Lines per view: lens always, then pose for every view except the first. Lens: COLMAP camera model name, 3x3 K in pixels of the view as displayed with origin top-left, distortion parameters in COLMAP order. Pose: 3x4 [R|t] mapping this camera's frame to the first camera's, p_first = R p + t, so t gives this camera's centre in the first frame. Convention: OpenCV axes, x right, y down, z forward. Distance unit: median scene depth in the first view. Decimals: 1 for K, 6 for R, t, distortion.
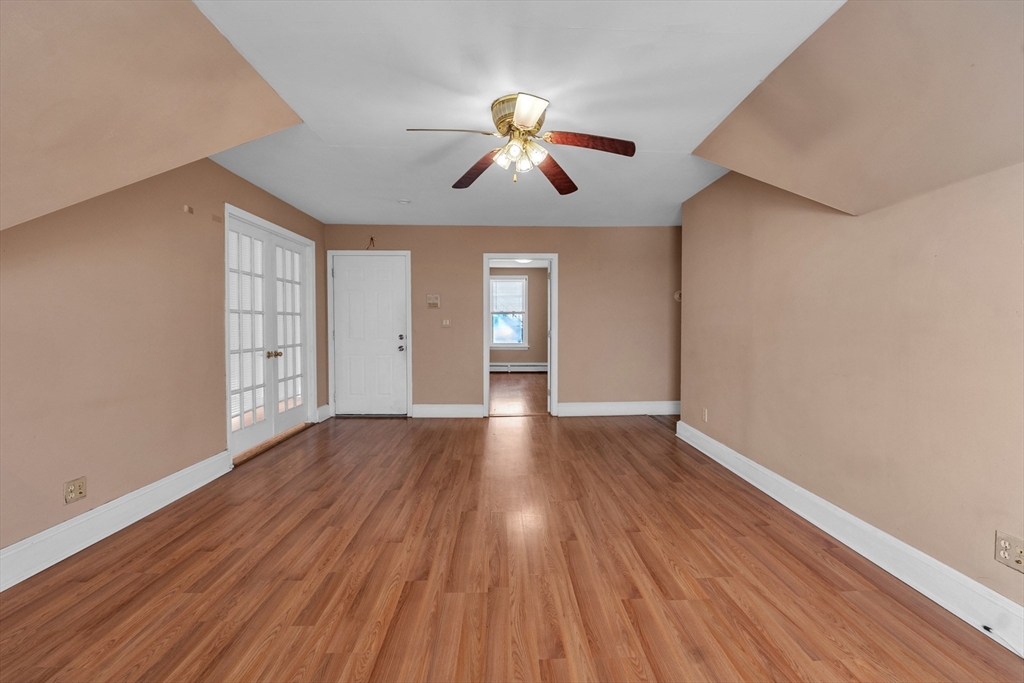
lens RADIAL K [[431.0, 0, 514.7], [0, 431.0, 334.8], [0, 0, 1]] dist [-0.009037, 0.000069]
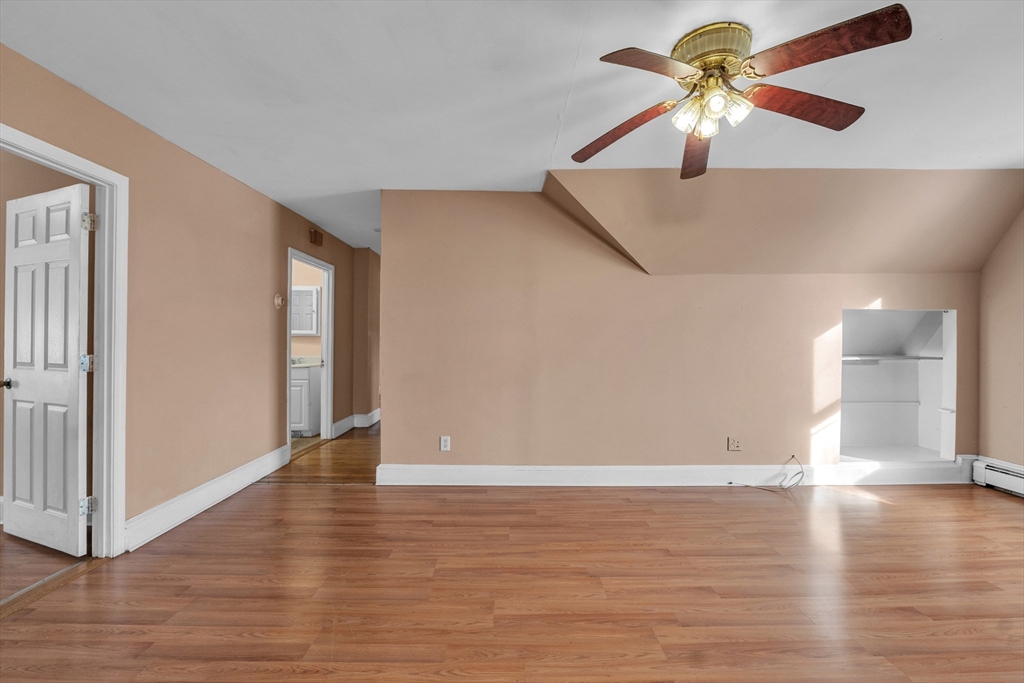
lens RADIAL K [[434.1, 0, 511.7], [0, 434.1, 331.3], [0, 0, 1]] dist [-0.010738, -0.000582]
pose [[0.009771, 0.029275, 0.999524, -0.707129], [0.018901, 0.999387, -0.029456, -0.025826], [-0.999774, 0.019180, 0.009212, 1.295152]]
